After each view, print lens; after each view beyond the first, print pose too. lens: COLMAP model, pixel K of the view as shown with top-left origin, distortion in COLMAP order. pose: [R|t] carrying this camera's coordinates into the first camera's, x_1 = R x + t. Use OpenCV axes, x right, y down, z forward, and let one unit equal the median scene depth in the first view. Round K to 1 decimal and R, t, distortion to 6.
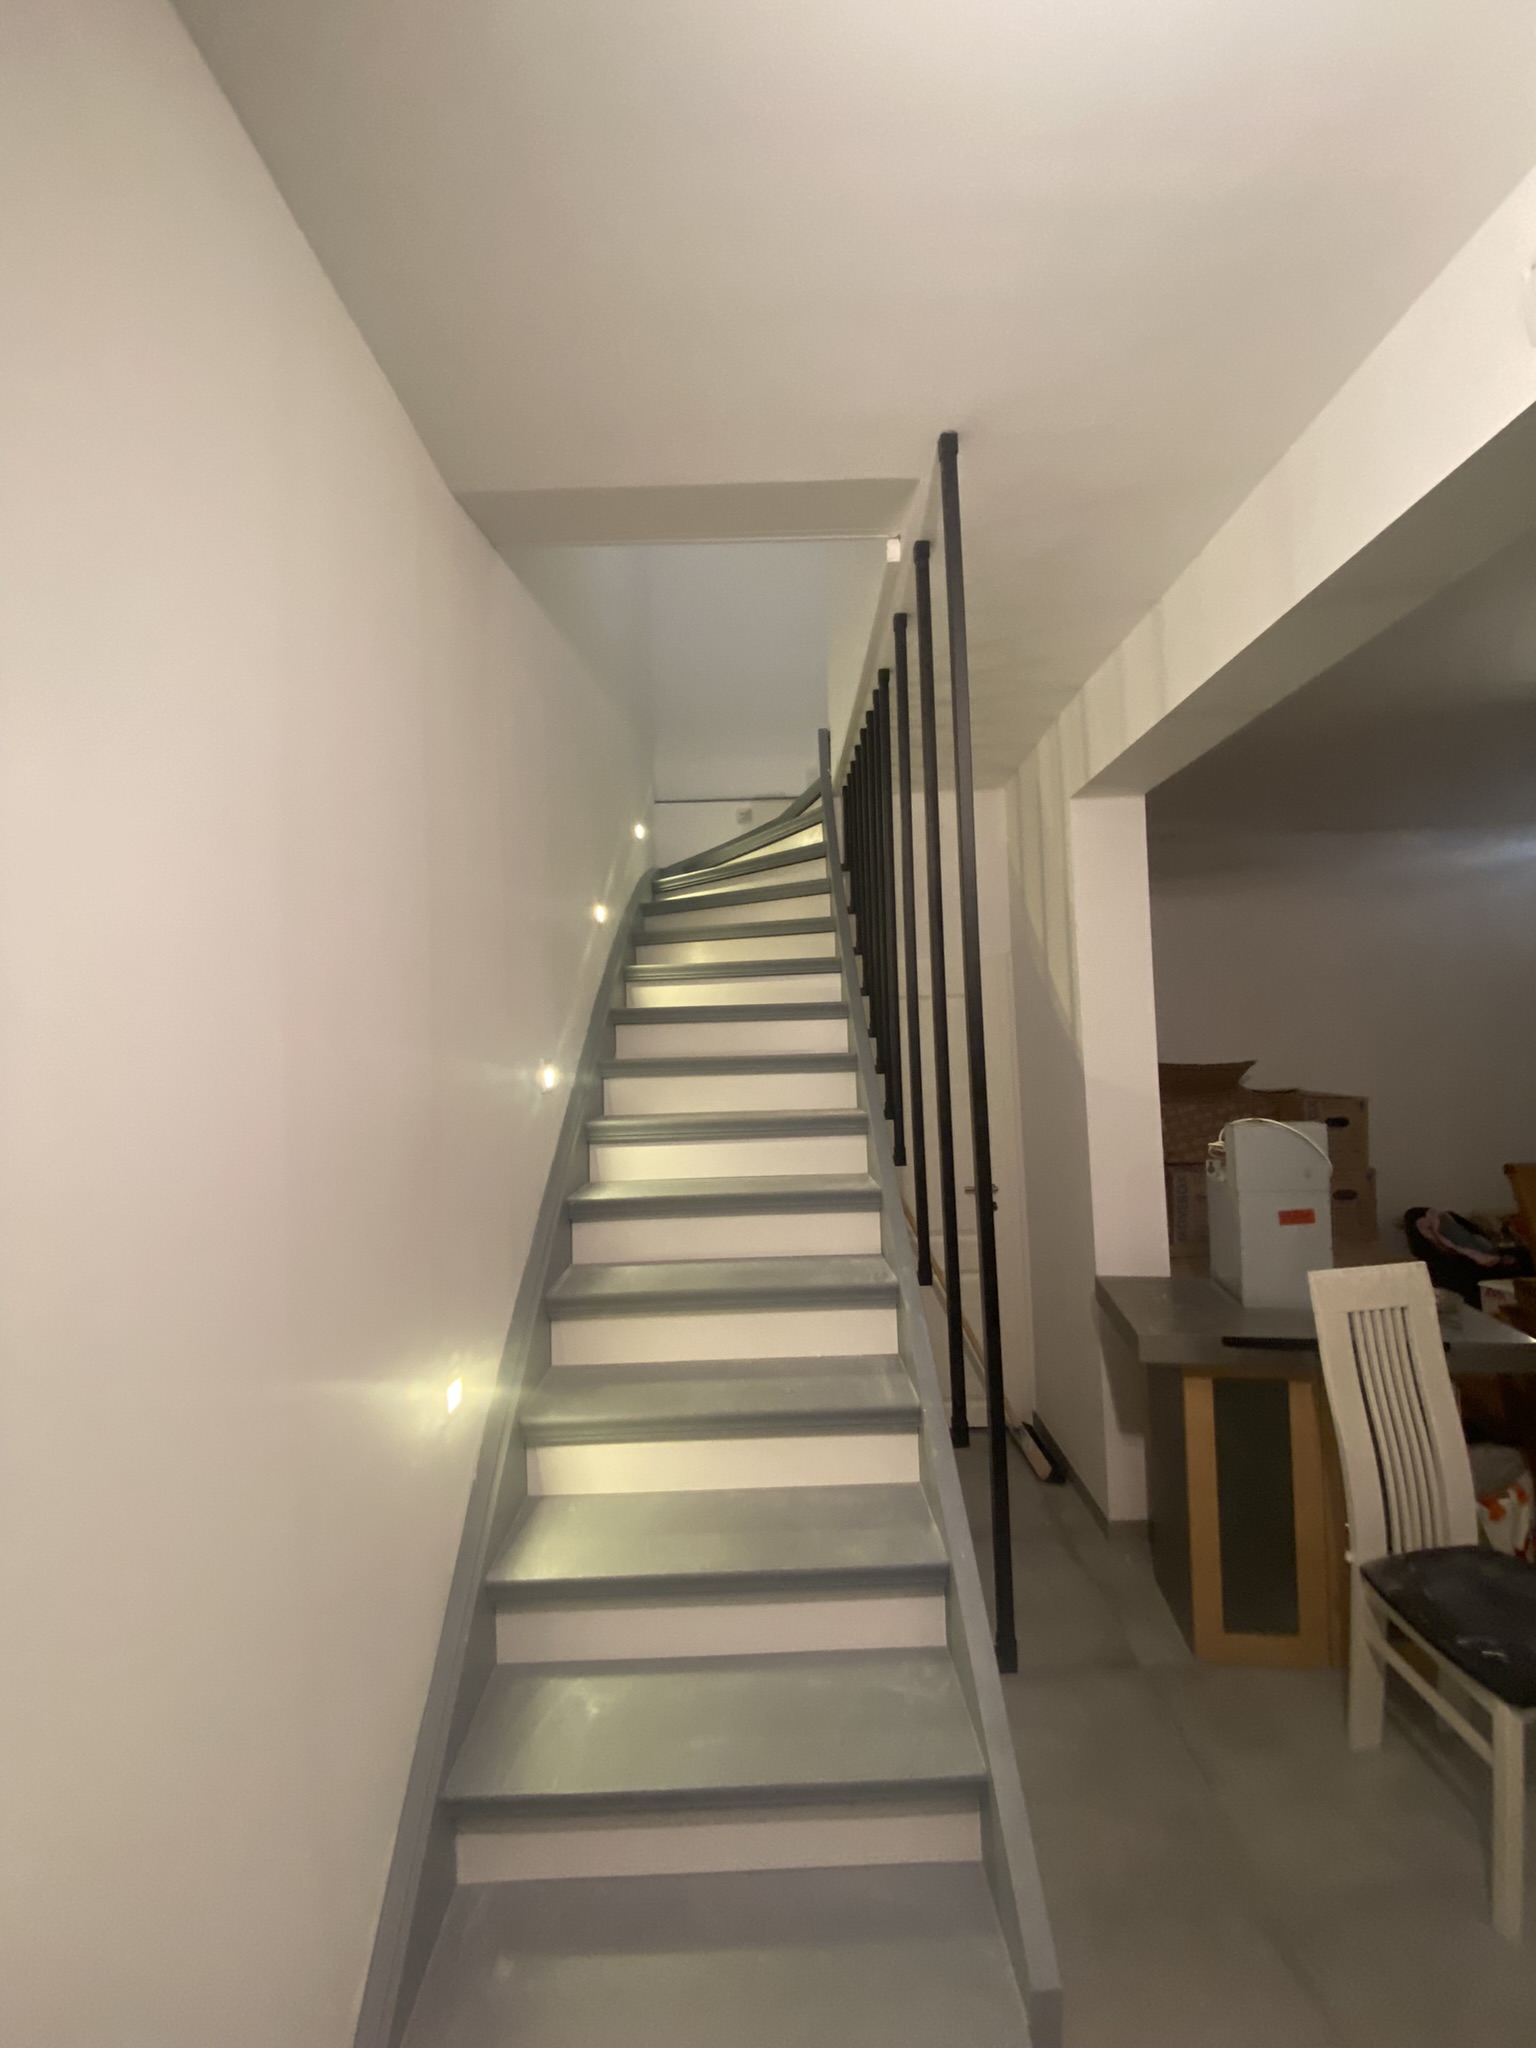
lens RADIAL K [[814.8, 0, 768.0], [0, 814.8, 1024.0], [0, 0, 1]] dist [0.020593, 0.000043]
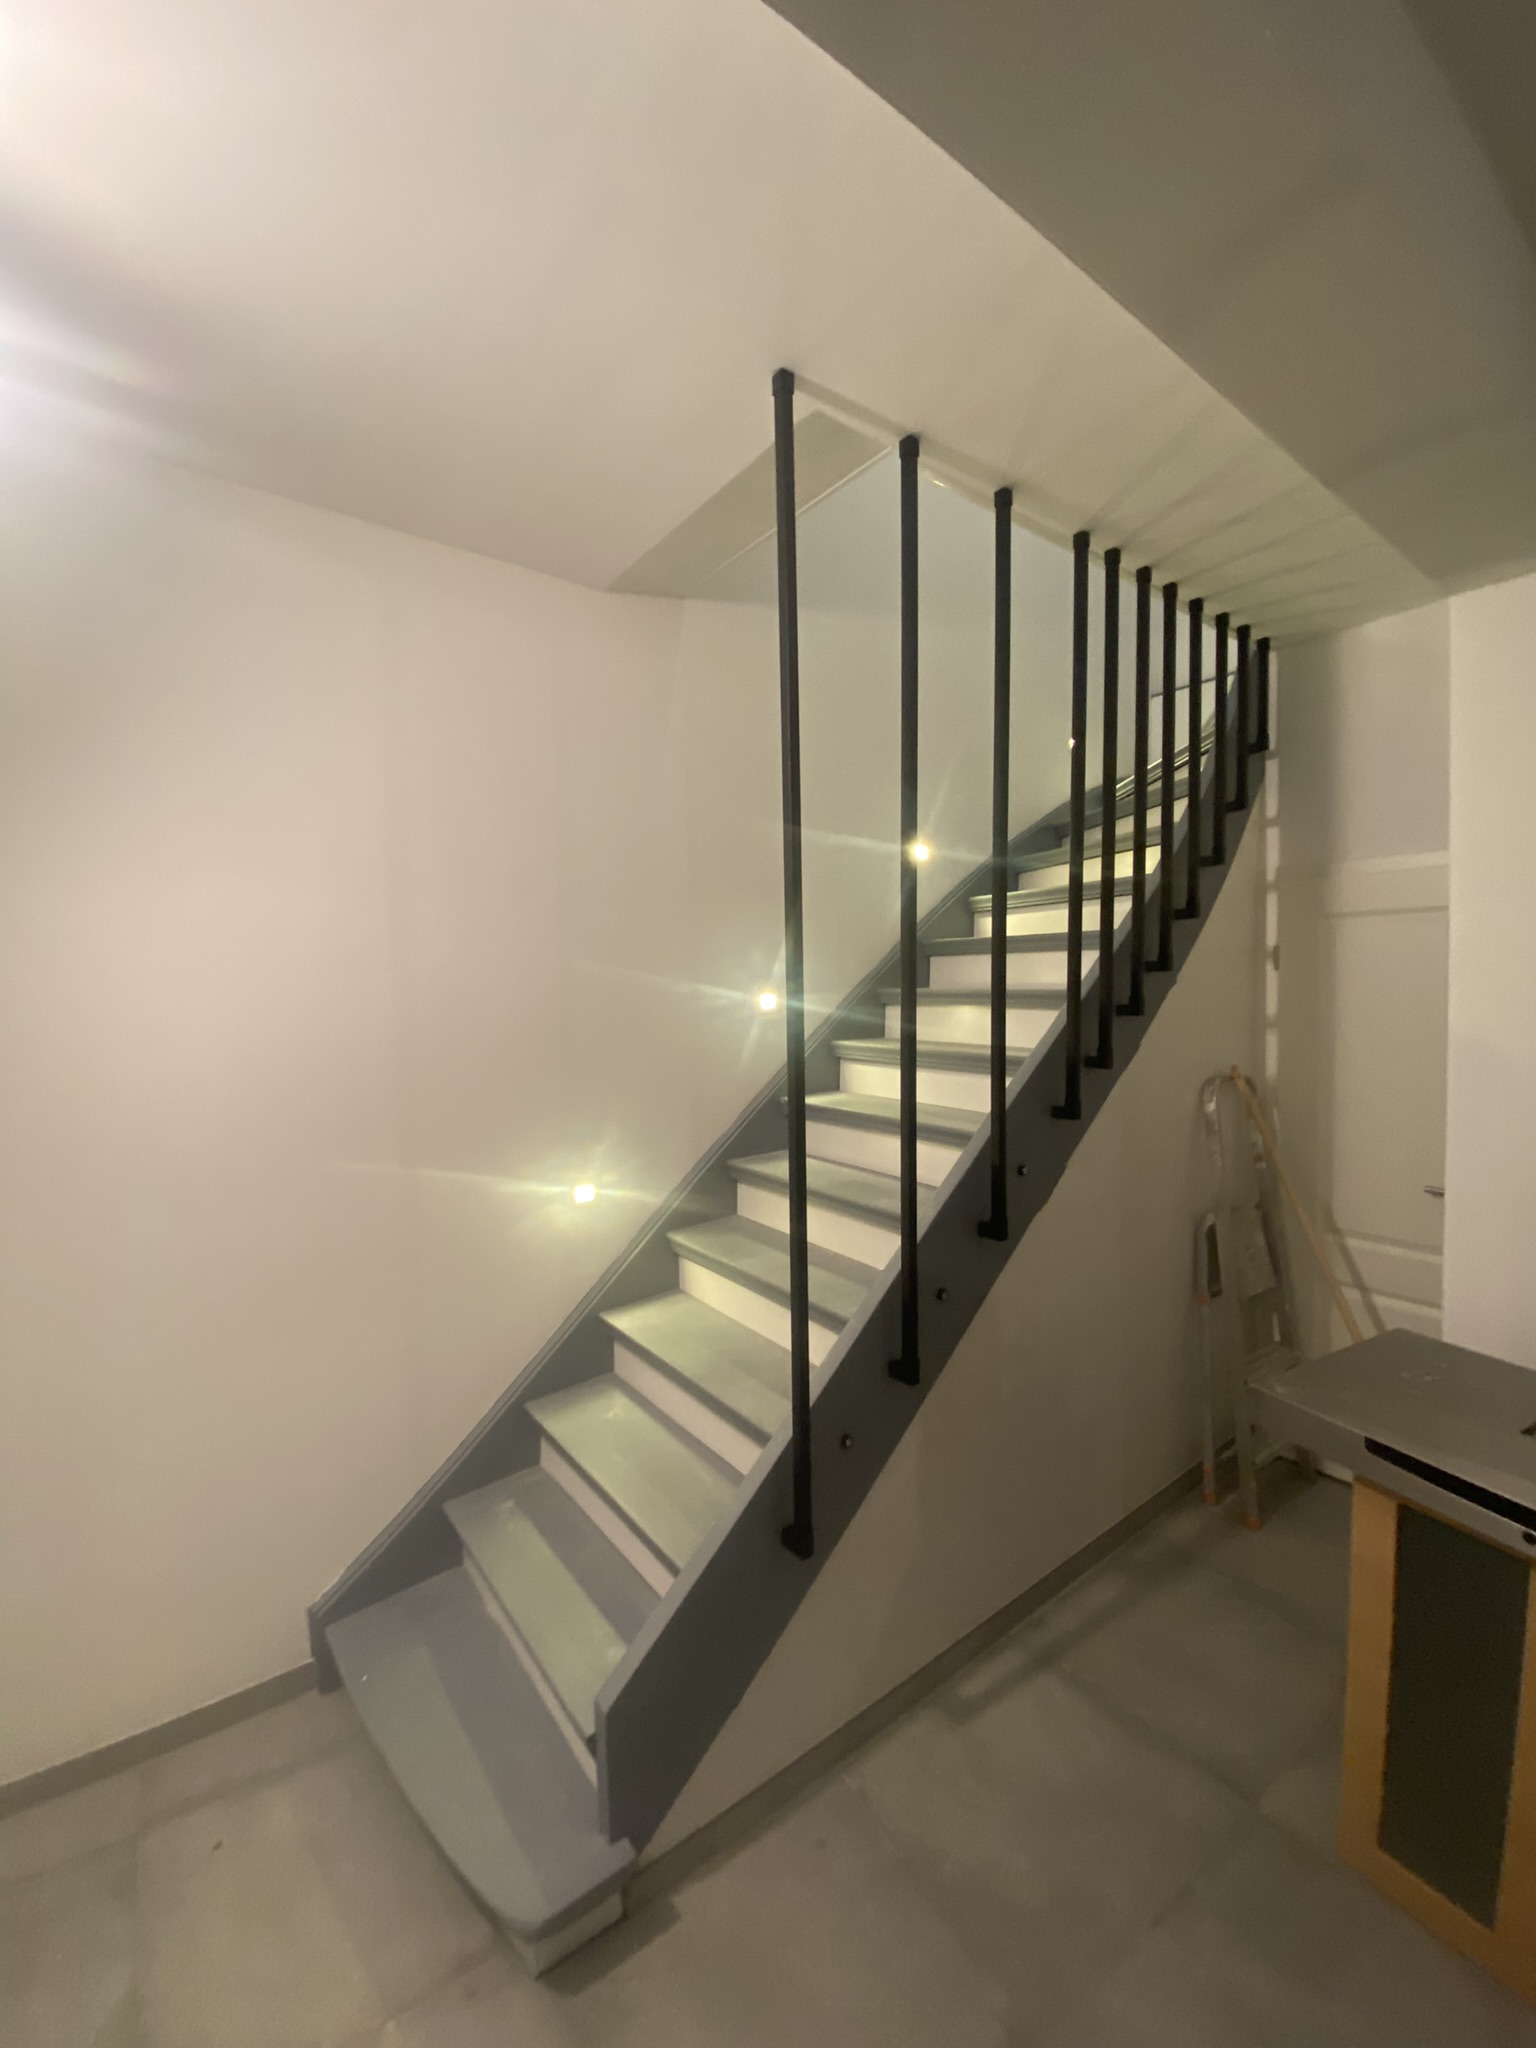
lens RADIAL K [[814.8, 0, 768.0], [0, 814.8, 1024.0], [0, 0, 1]] dist [0.020593, 0.000043]
pose [[0.629078, 0.069777, -0.774205, 0.723488], [0.006865, 0.995426, 0.095294, -0.018081], [0.777312, -0.065262, 0.625721, 0.217283]]
